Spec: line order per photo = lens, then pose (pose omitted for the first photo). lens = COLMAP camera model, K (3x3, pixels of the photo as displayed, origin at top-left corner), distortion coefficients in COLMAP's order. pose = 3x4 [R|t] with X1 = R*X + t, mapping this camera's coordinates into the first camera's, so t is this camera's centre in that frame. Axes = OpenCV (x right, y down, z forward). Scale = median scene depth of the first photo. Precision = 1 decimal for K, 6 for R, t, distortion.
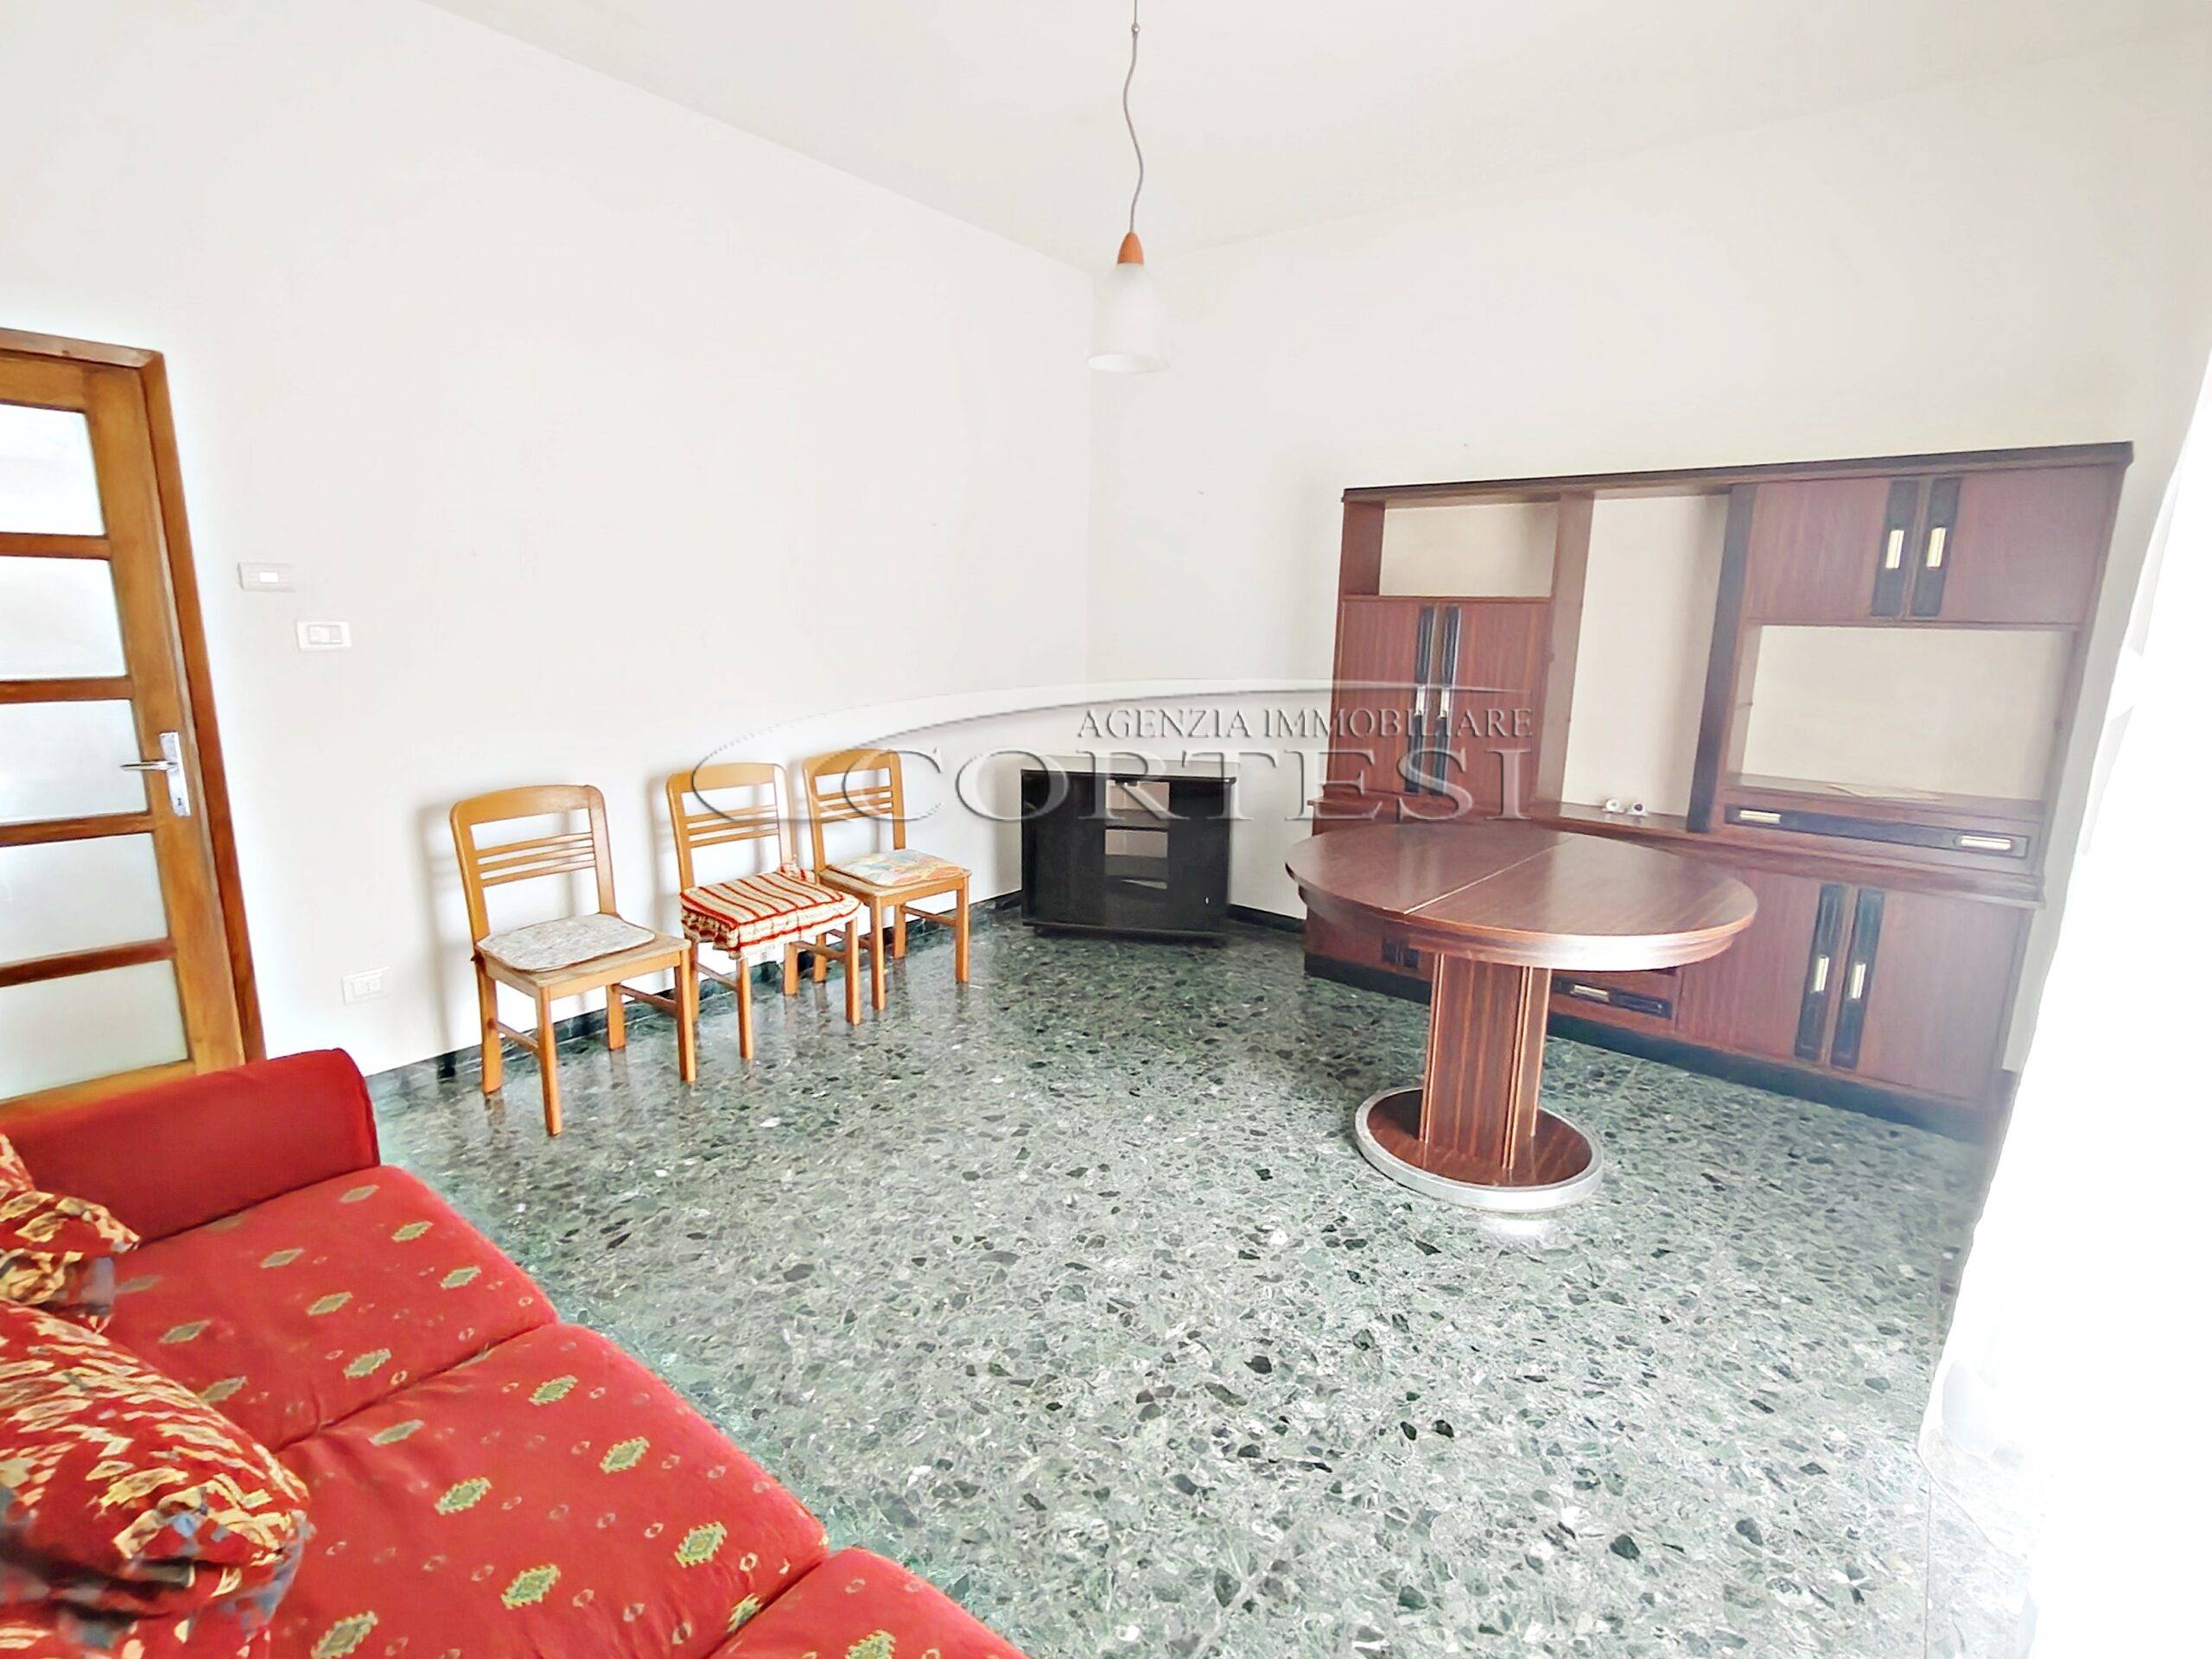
lens RADIAL K [[1055.1, 0, 1095.2], [0, 1055.1, 823.7], [0, 0, 1]] dist [0.003236, 0.001426]
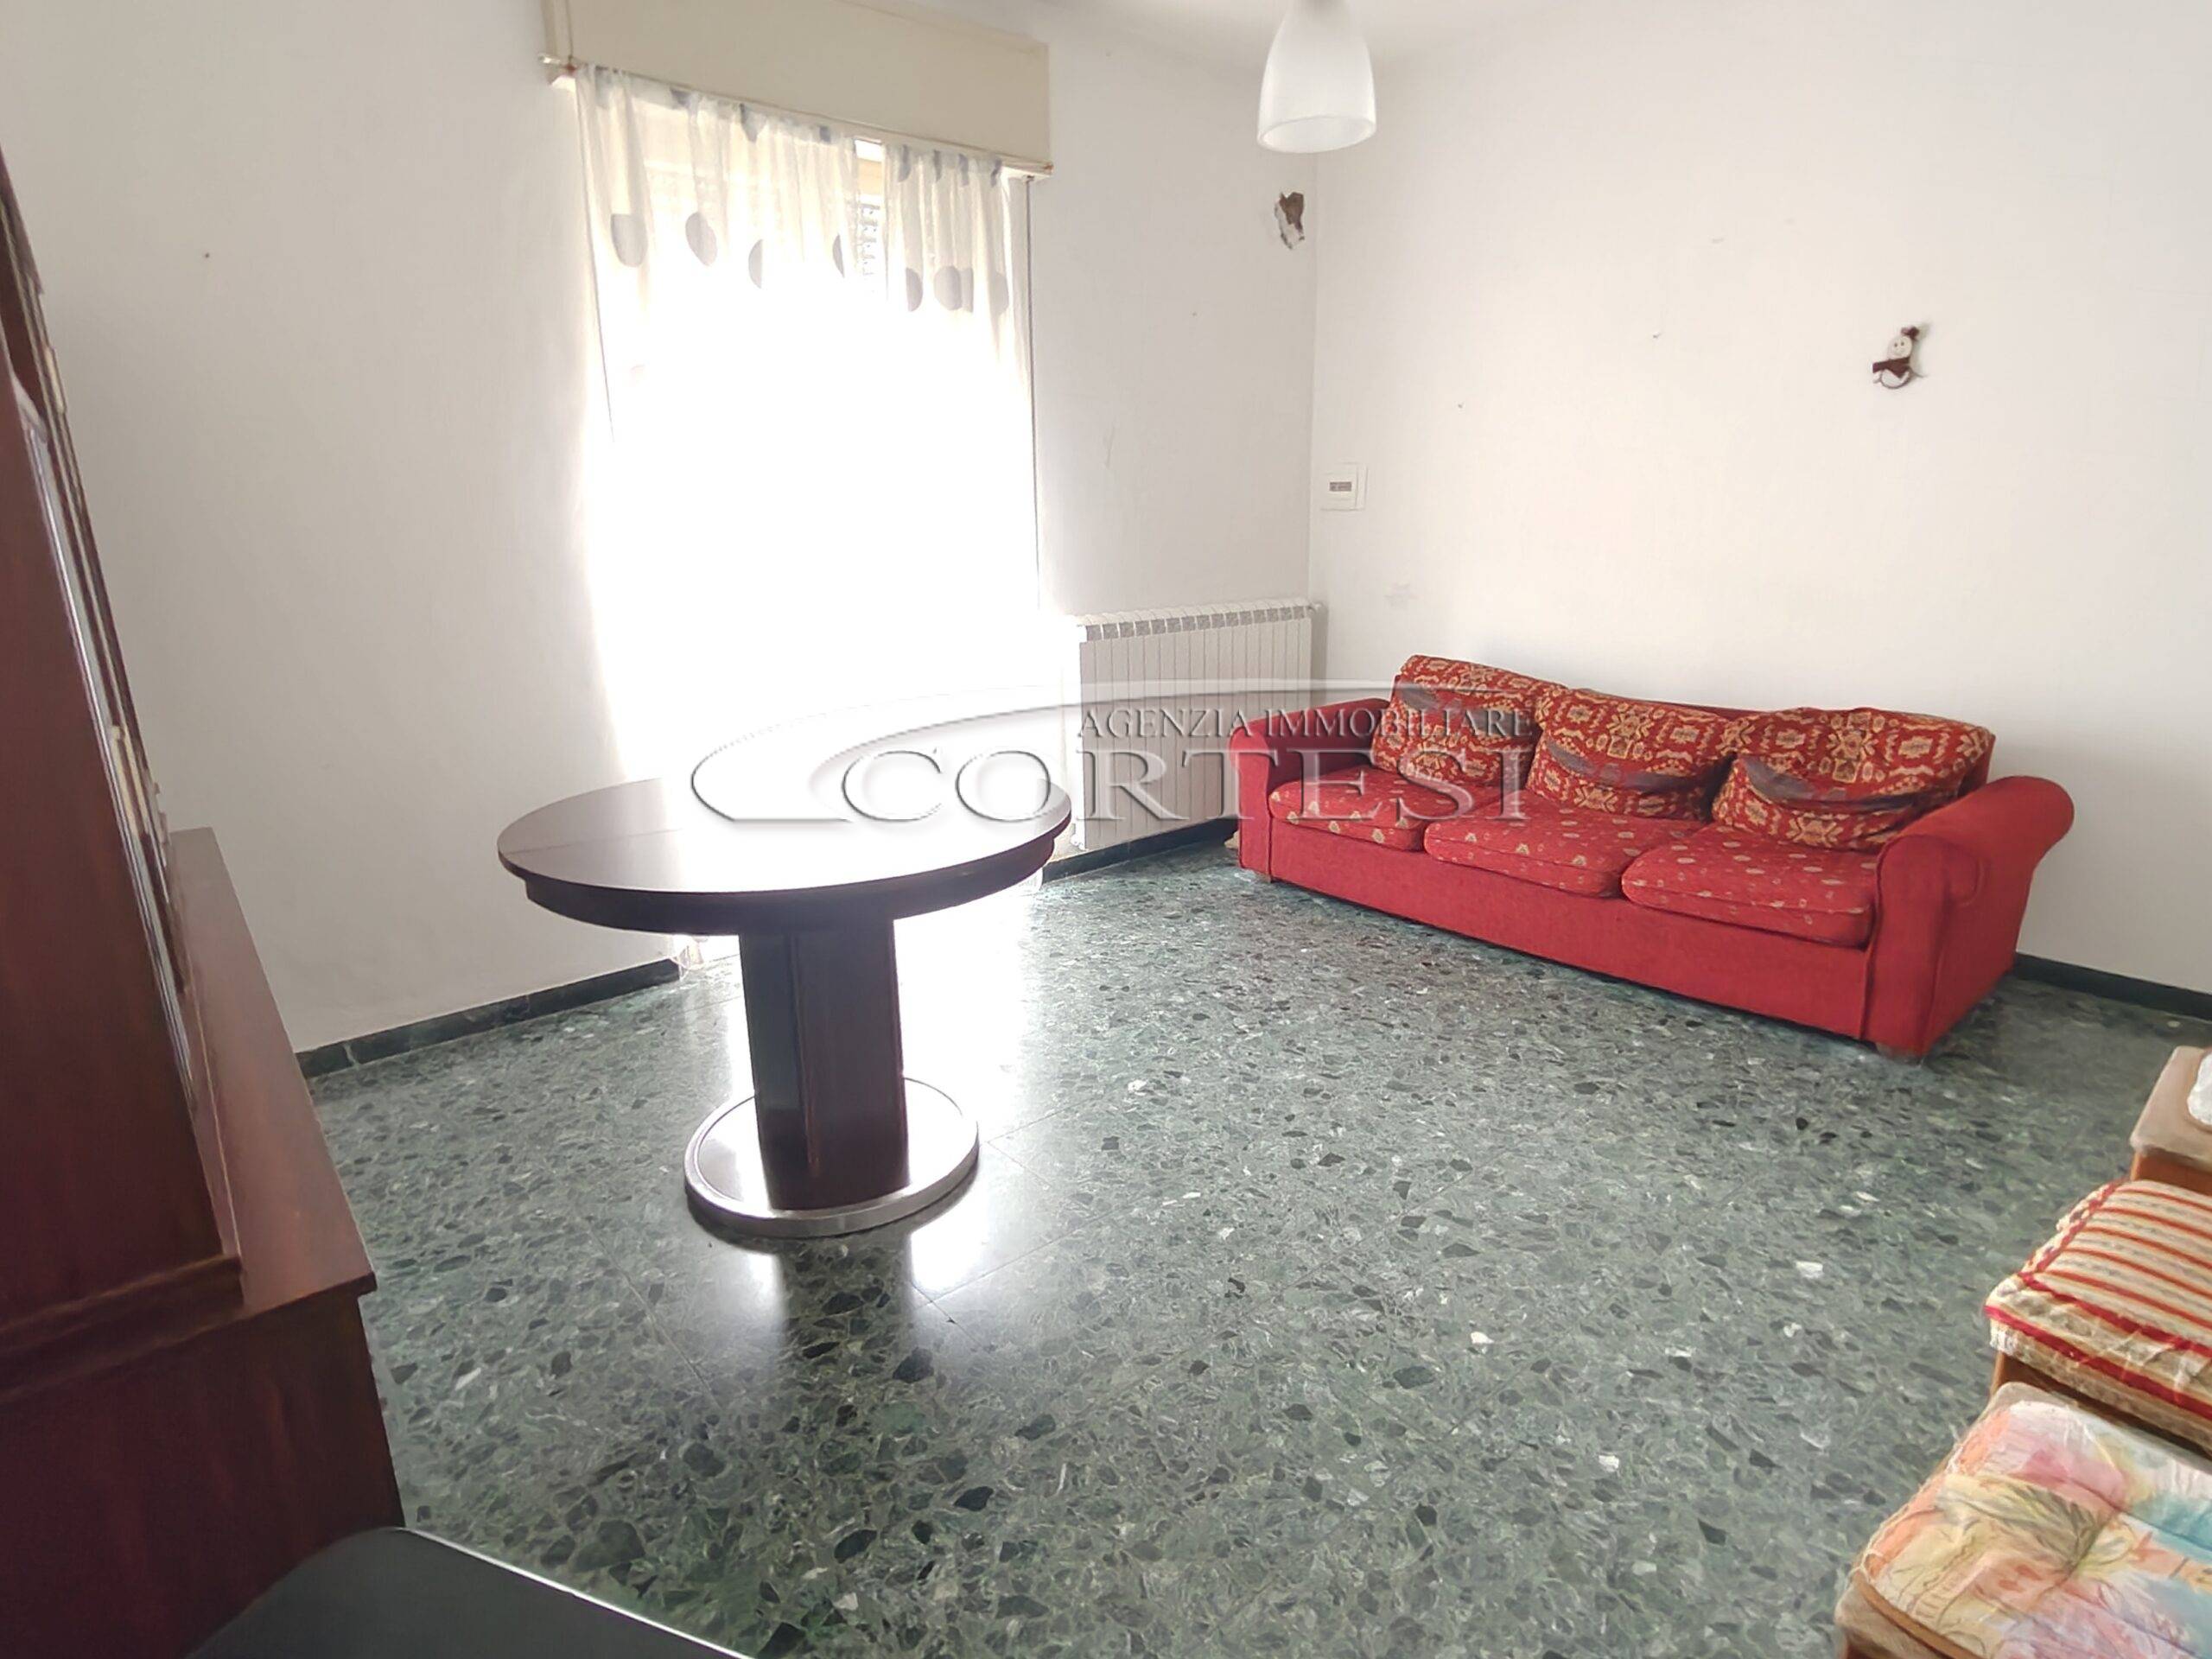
lens RADIAL K [[1184.8, 0, 1080.6], [0, 1184.8, 837.7], [0, 0, 1]] dist [0.002622, -0.007909]
pose [[-0.977596, -0.052523, 0.203830, -0.000905], [0.046417, 0.890735, 0.452146, -0.334151], [-0.205306, 0.451478, -0.868342, 1.745189]]
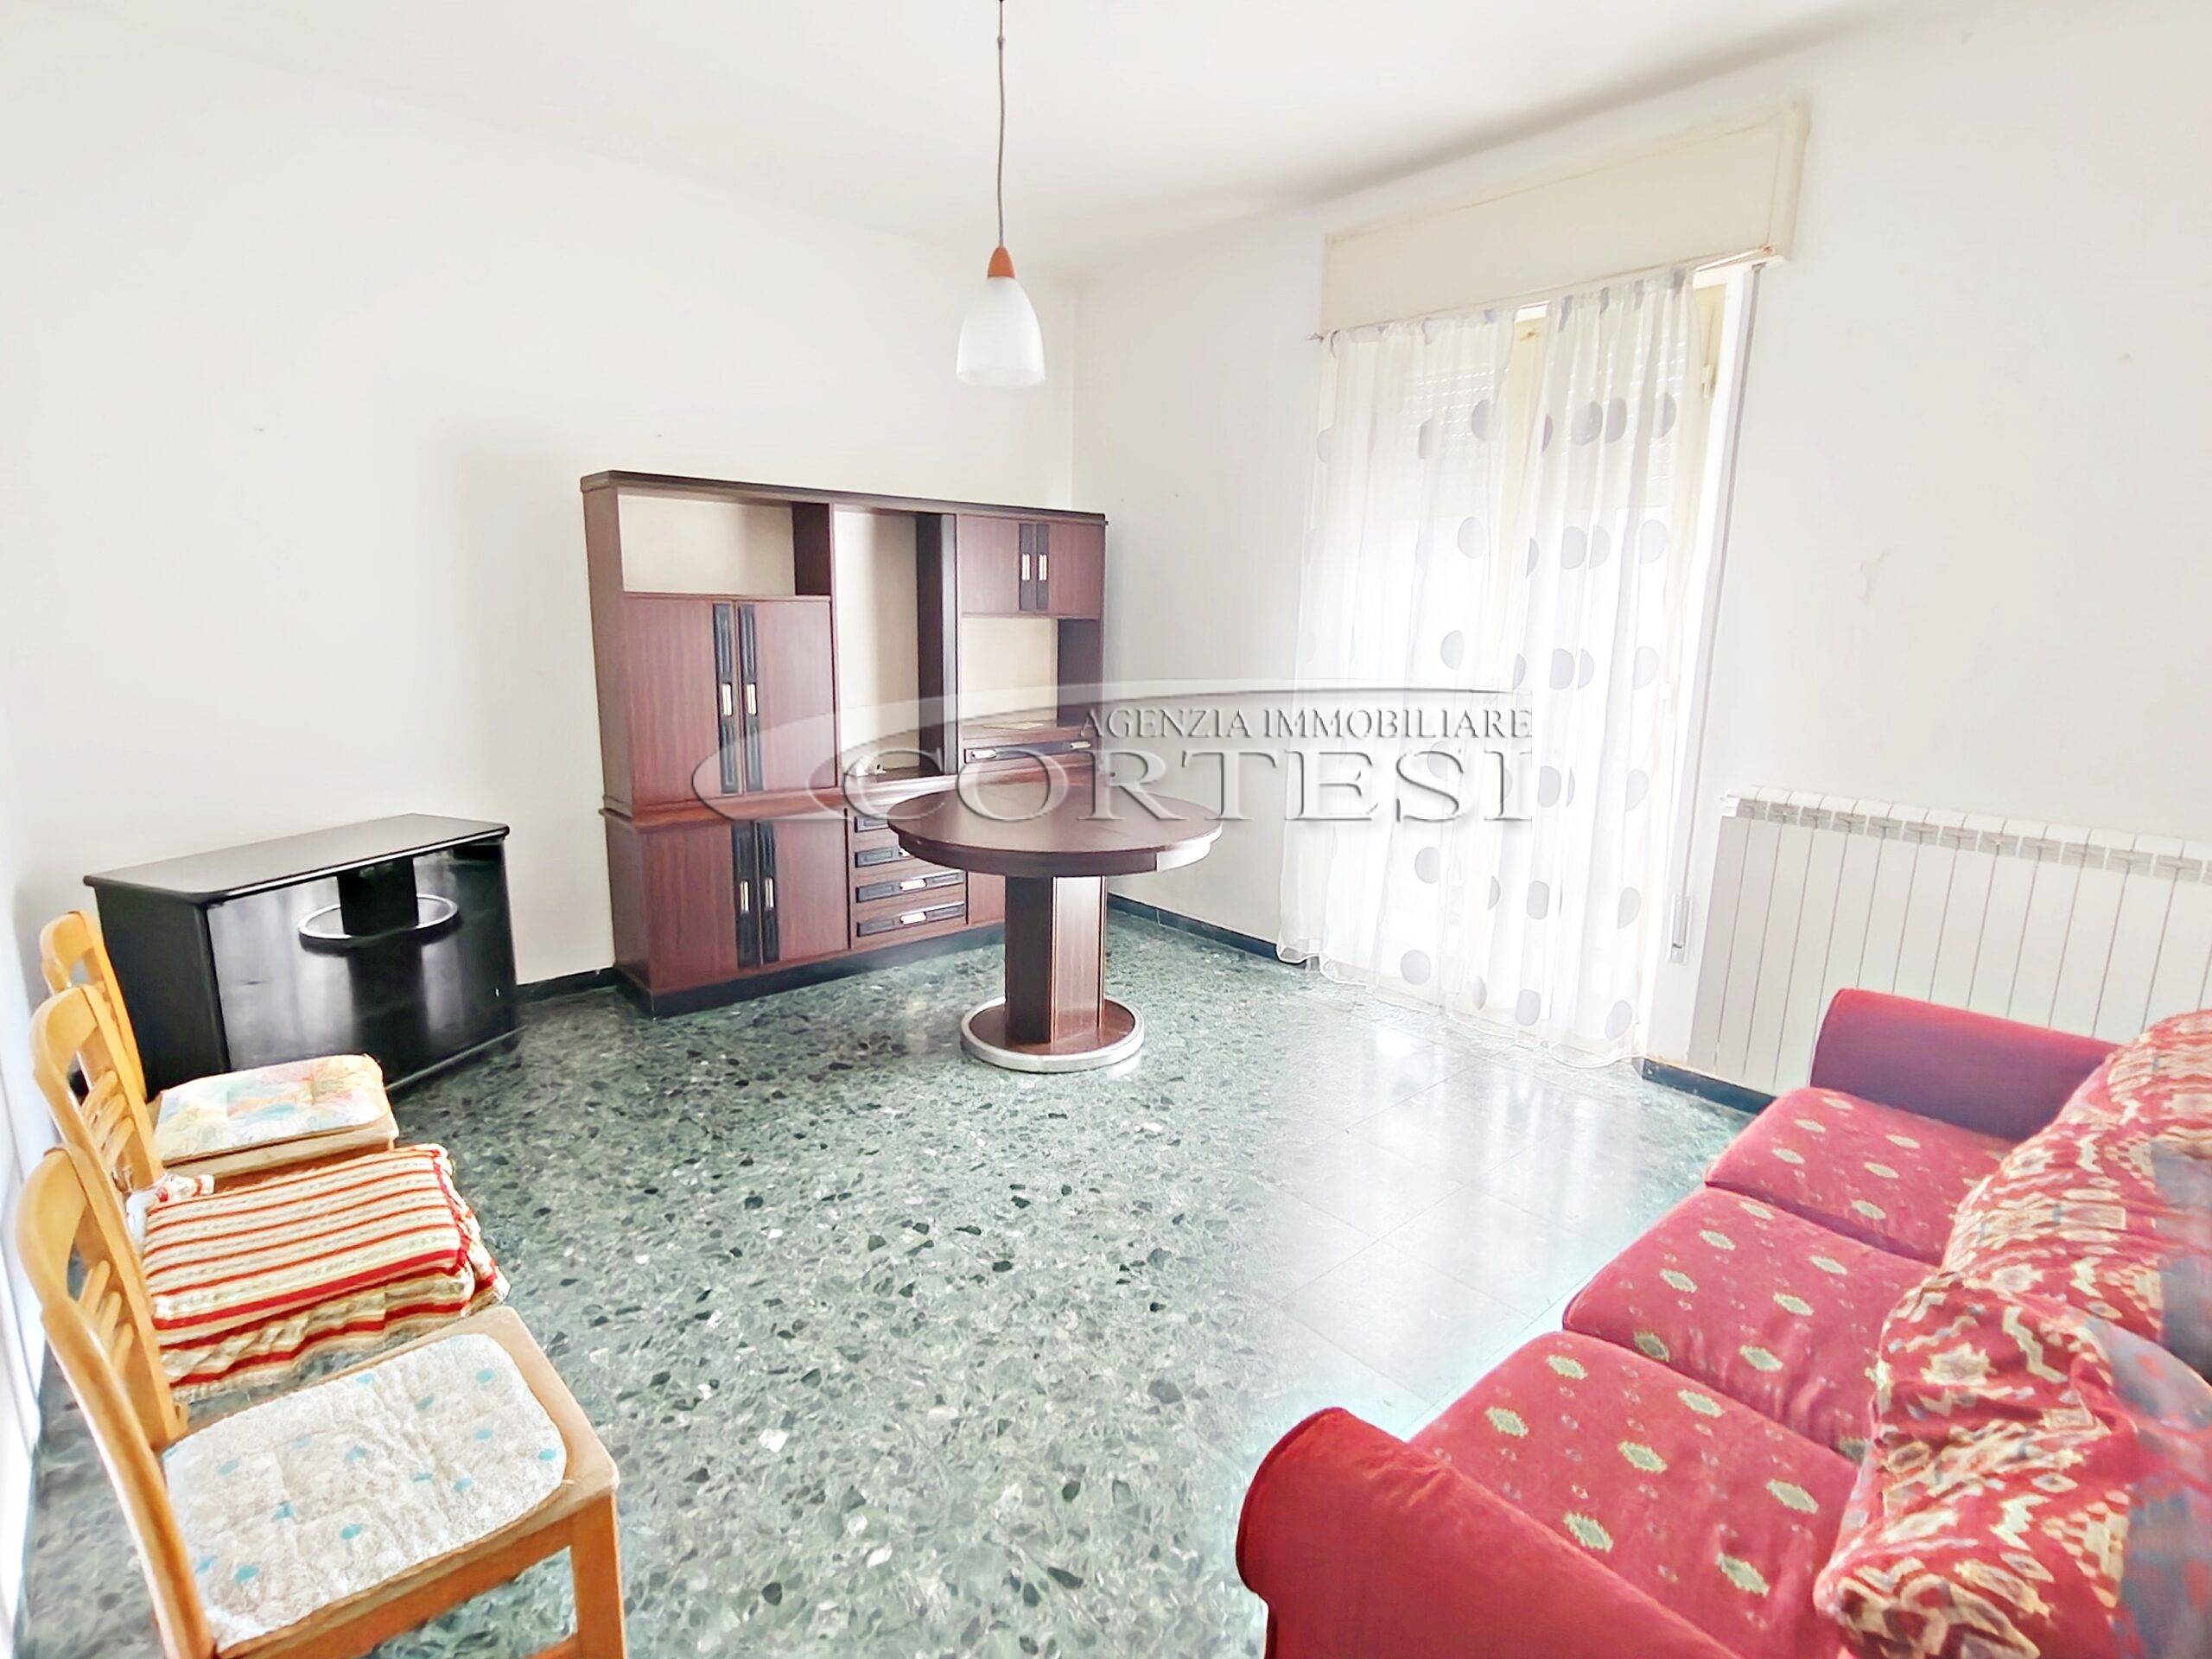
lens RADIAL K [[1087.5, 0, 1092.9], [0, 1087.5, 827.4], [0, 0, 1]] dist [-0.001999, 0.002108]
pose [[0.182837, -0.212264, 0.959956, -0.895812], [0.182123, 0.966828, 0.179095, -0.172084], [-0.966127, 0.142084, 0.215430, 0.670223]]
